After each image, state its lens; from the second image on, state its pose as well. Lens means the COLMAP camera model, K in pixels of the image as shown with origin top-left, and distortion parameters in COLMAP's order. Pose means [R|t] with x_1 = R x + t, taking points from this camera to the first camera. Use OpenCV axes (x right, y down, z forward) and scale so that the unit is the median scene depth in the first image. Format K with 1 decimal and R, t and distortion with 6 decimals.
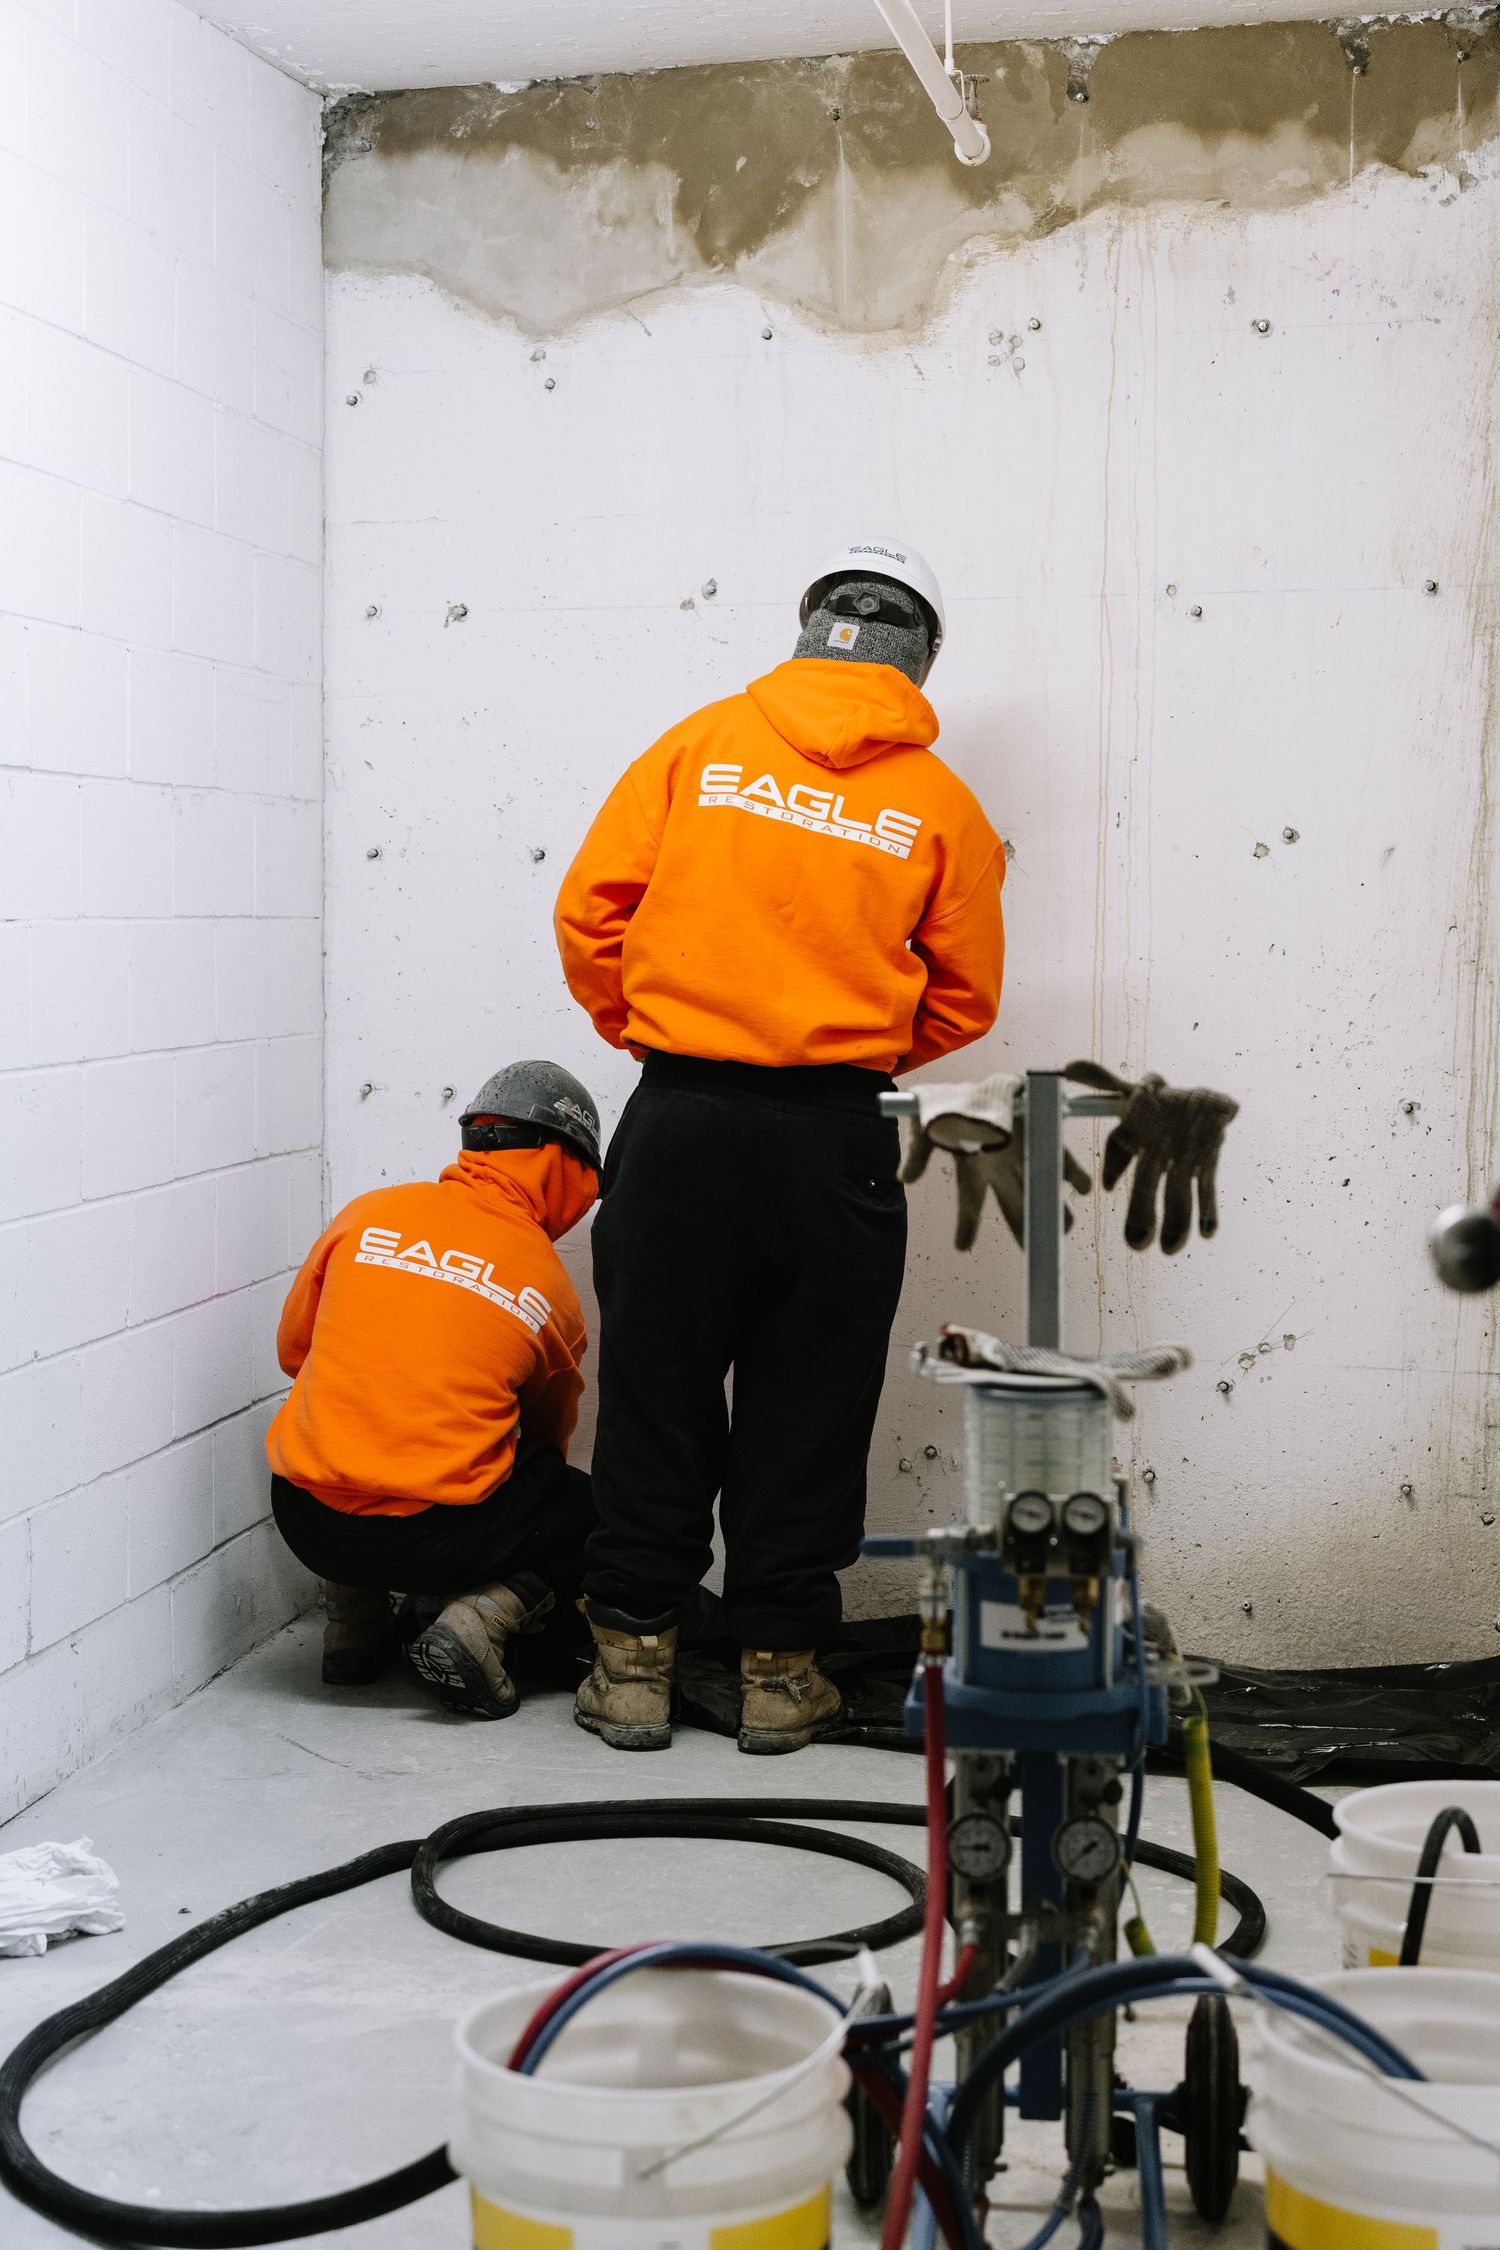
lens RADIAL K [[3540.8, 0, 751.8], [0, 3540.8, 1155.1], [0, 0, 1]] dist [0.002909, -0.018065]
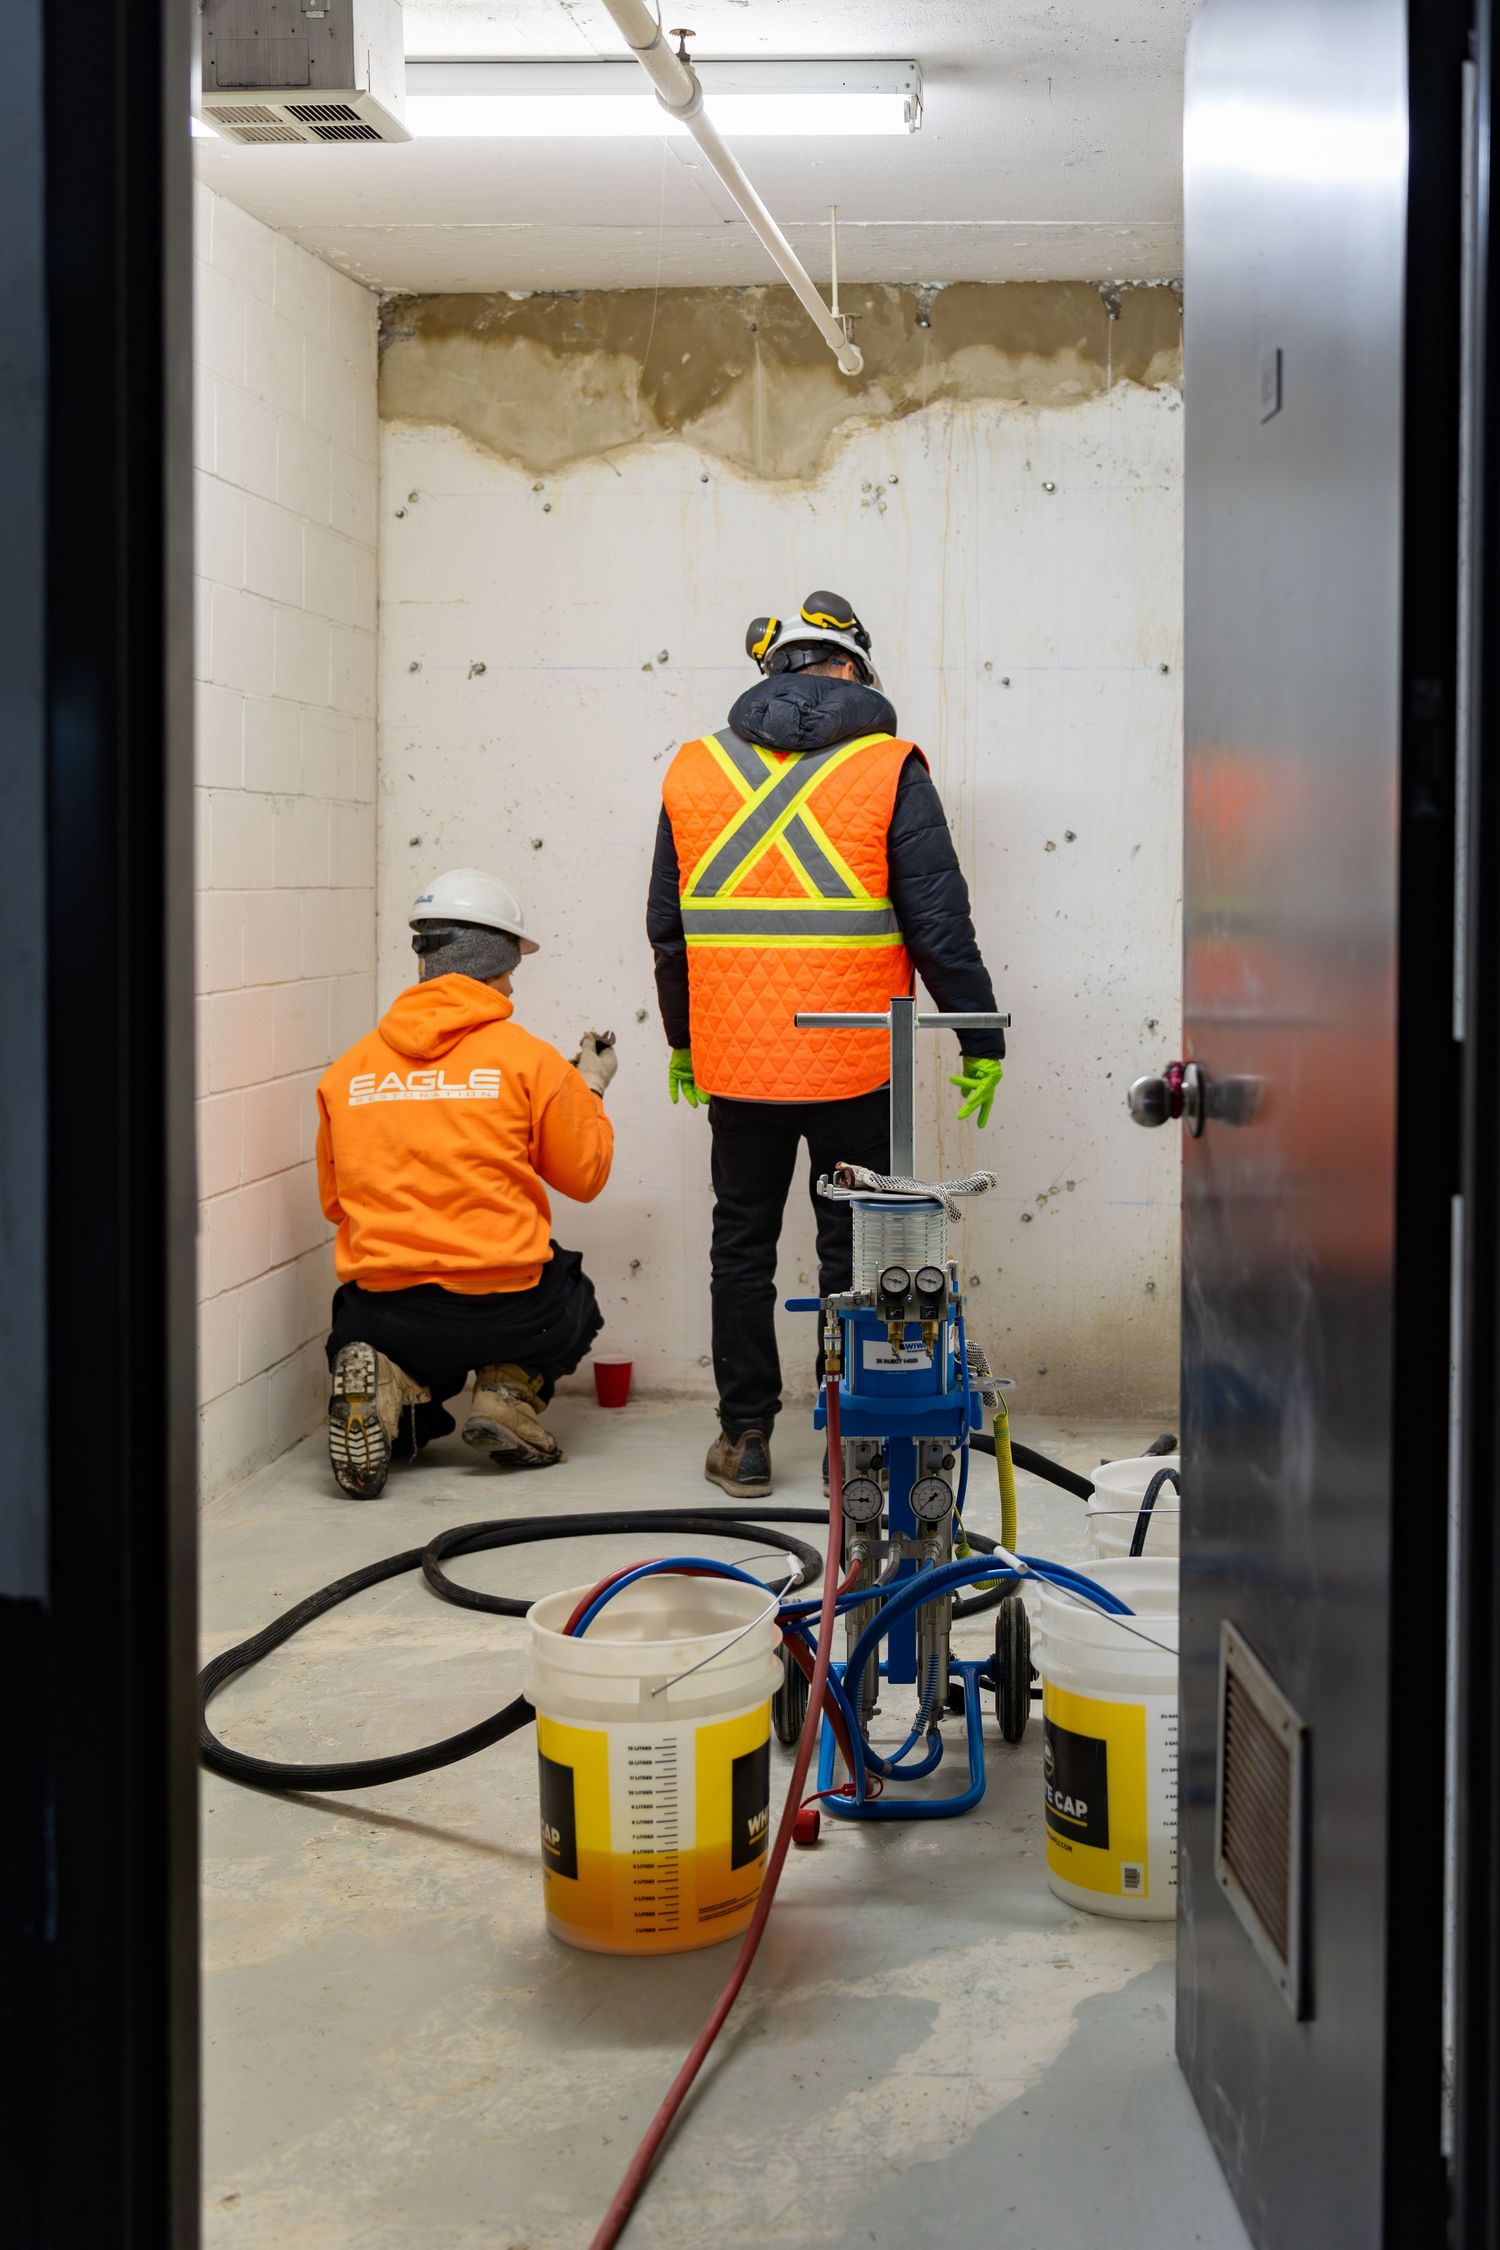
lens RADIAL K [[4738.6, 0, 750.0], [0, 4738.6, 1125.0], [0, 0, 1]] dist [-0.011492, -0.018188]
pose [[0.998489, -0.002416, 0.054907, -0.085815], [0.002356, 0.999997, 0.001165, 0.025470], [-0.054910, -0.001034, 0.998491, -0.931457]]
